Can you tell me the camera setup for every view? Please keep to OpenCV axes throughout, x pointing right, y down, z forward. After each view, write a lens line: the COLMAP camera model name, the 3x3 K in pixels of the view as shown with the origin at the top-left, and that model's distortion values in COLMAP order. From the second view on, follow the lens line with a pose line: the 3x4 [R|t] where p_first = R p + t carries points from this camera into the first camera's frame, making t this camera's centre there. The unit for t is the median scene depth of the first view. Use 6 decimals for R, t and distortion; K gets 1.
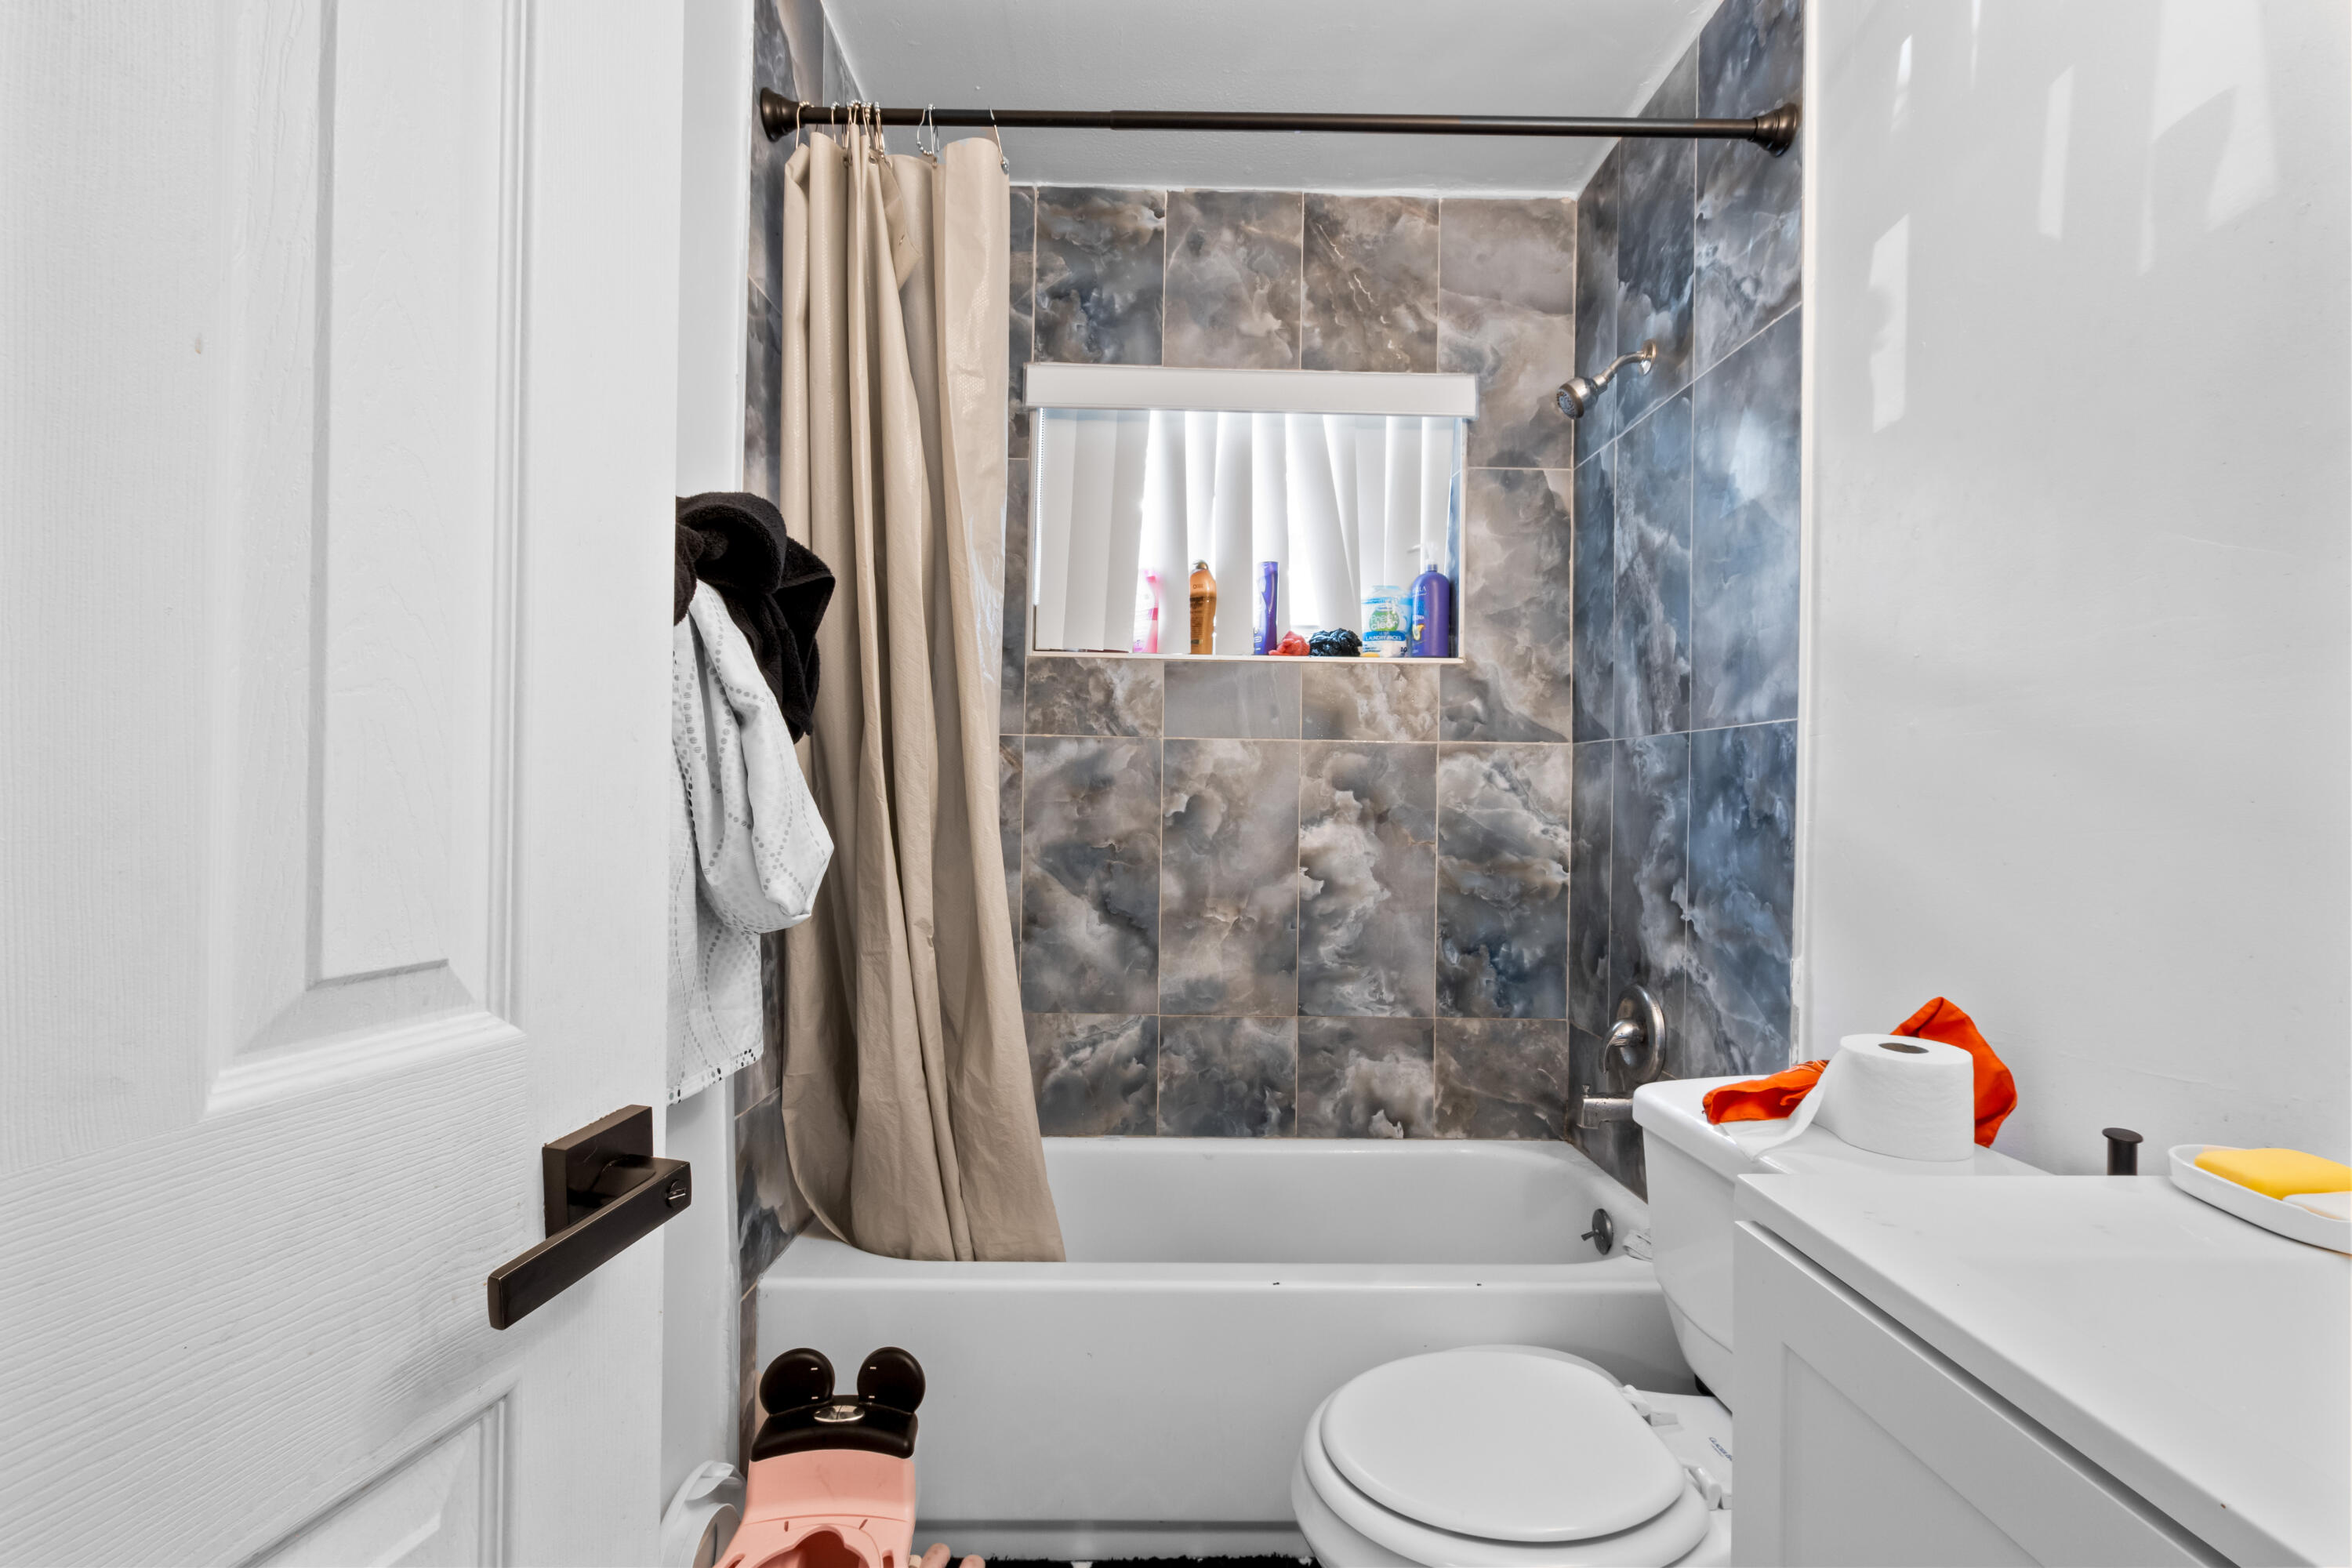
lens RADIAL K [[1118.3, 0, 1188.1], [0, 1118.3, 780.1], [0, 0, 1]] dist [-0.001660, 0.001351]
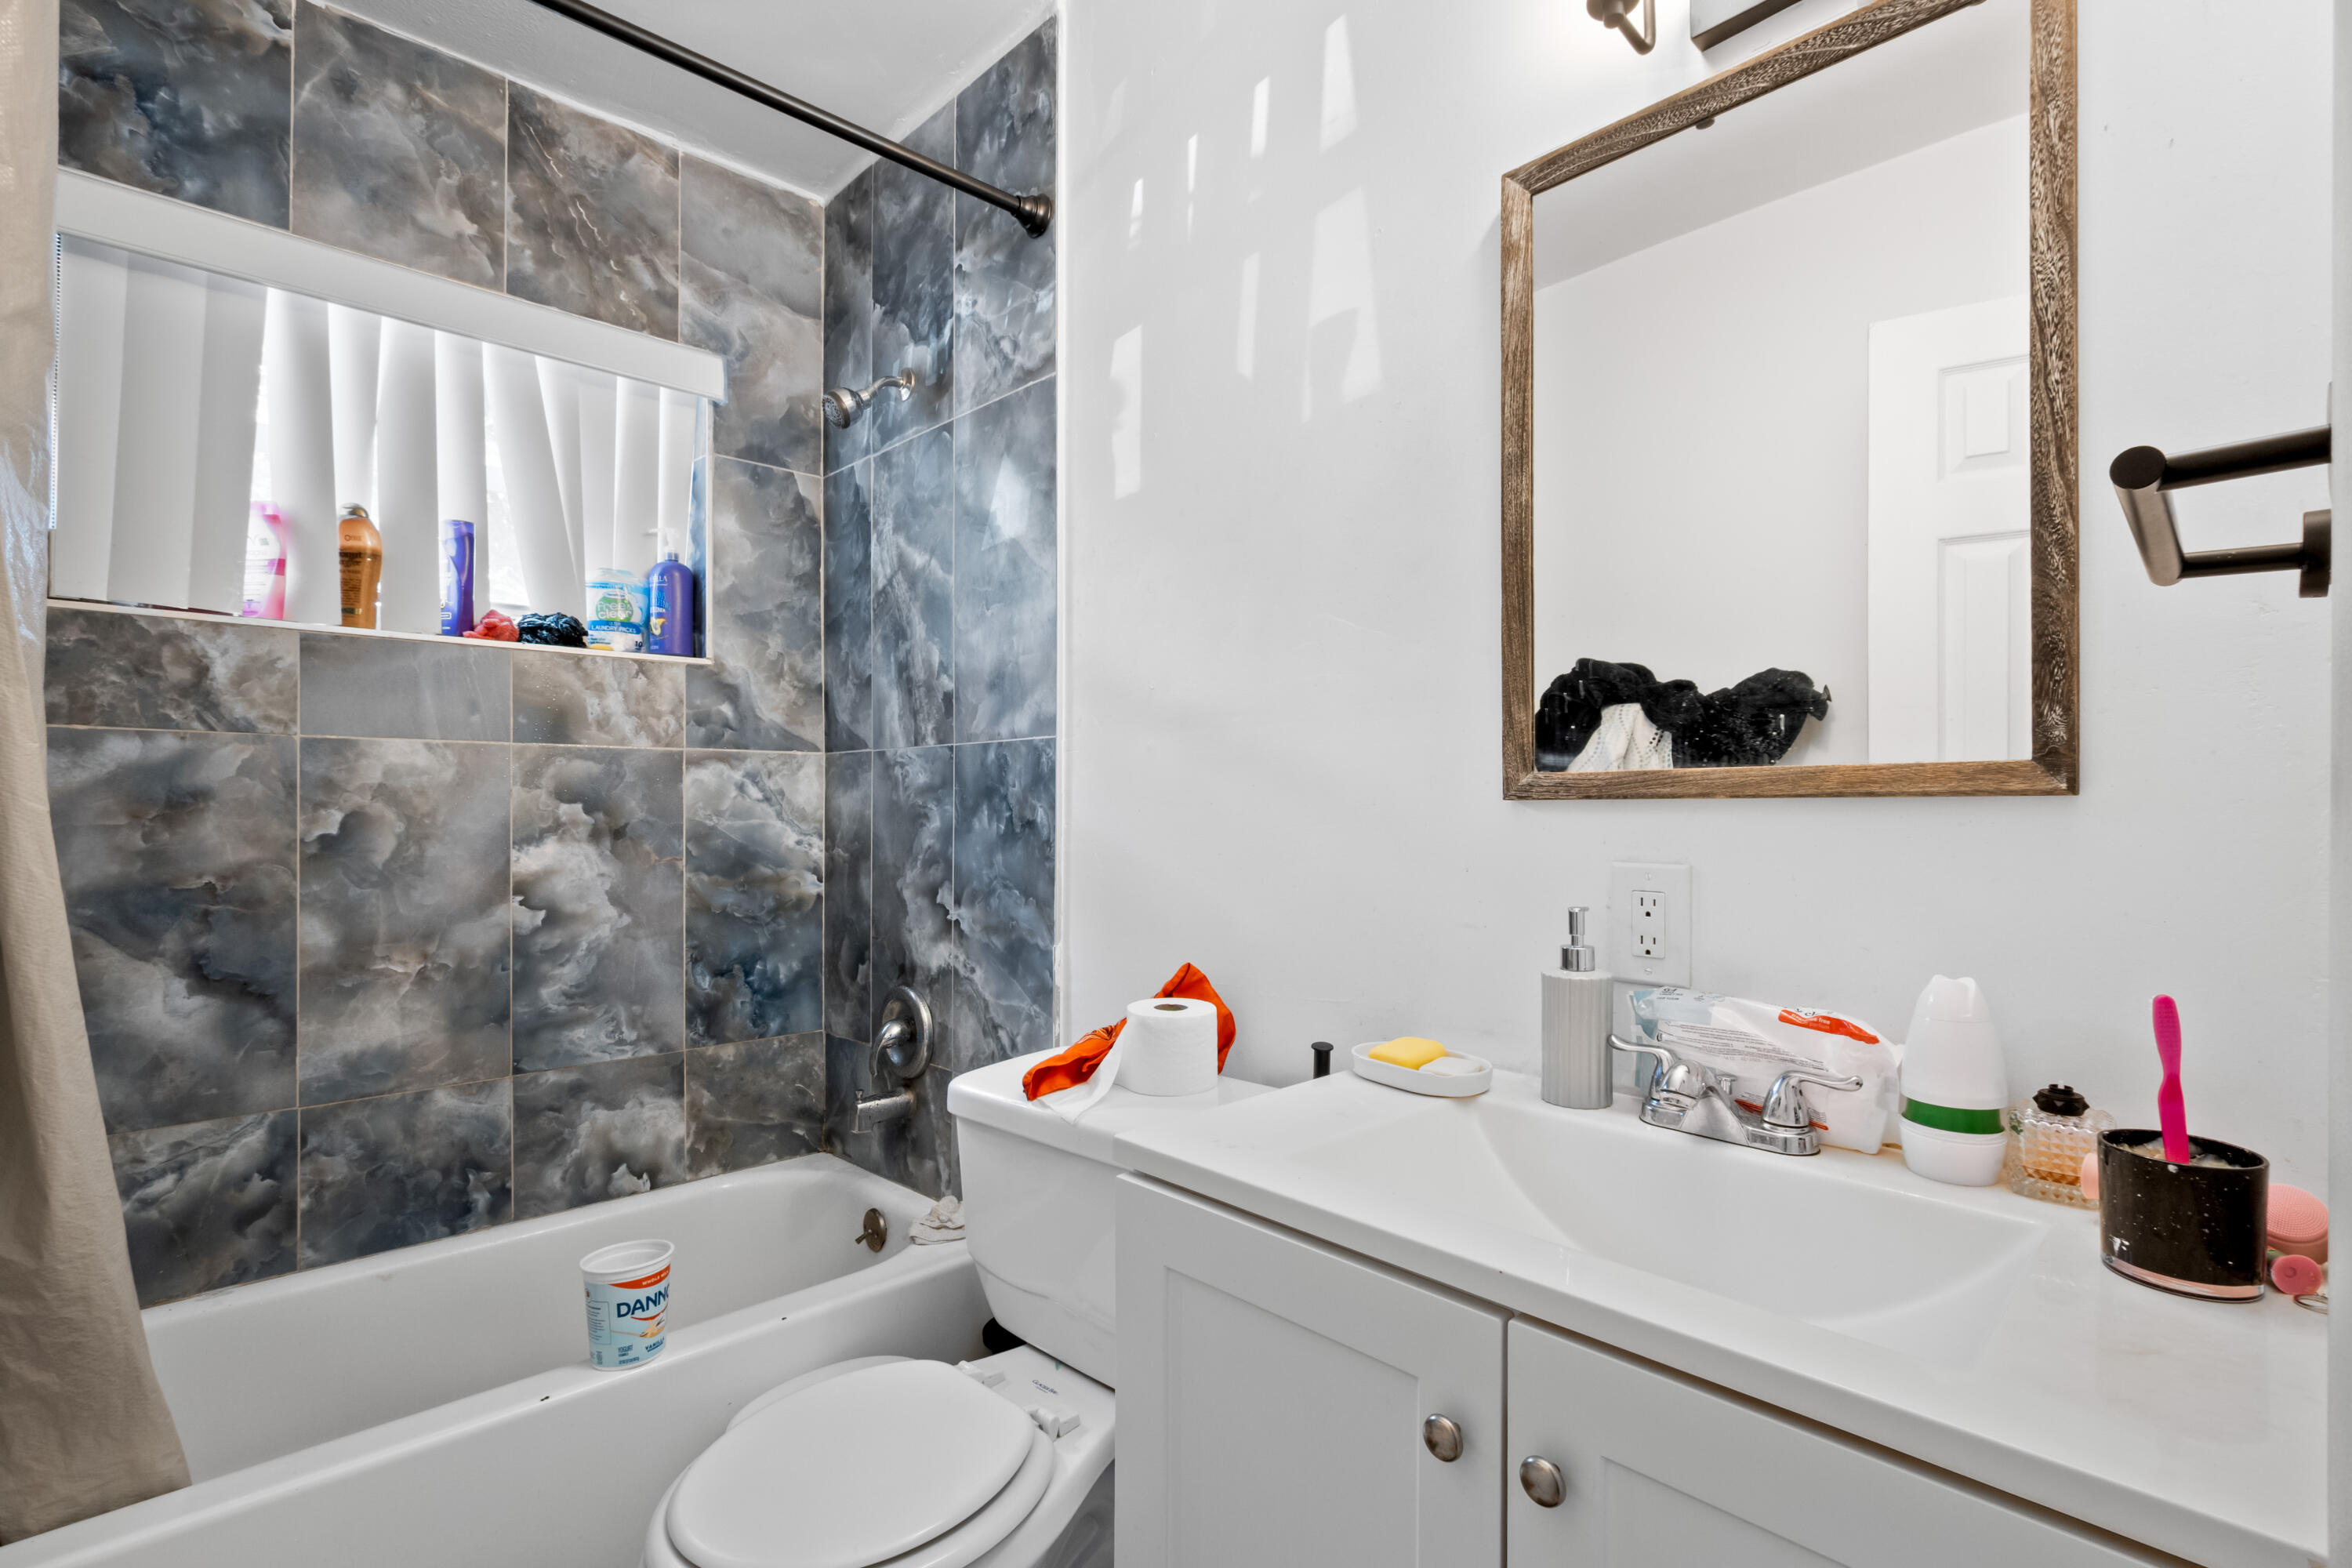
lens RADIAL K [[1118.3, 0, 1181.2], [0, 1118.3, 797.8], [0, 0, 1]] dist [-0.001660, 0.001351]
pose [[0.722787, -0.009547, 0.691005, -0.114870], [0.003166, 0.999940, 0.010504, -0.002295], [-0.691063, -0.005404, 0.722774, 0.058636]]
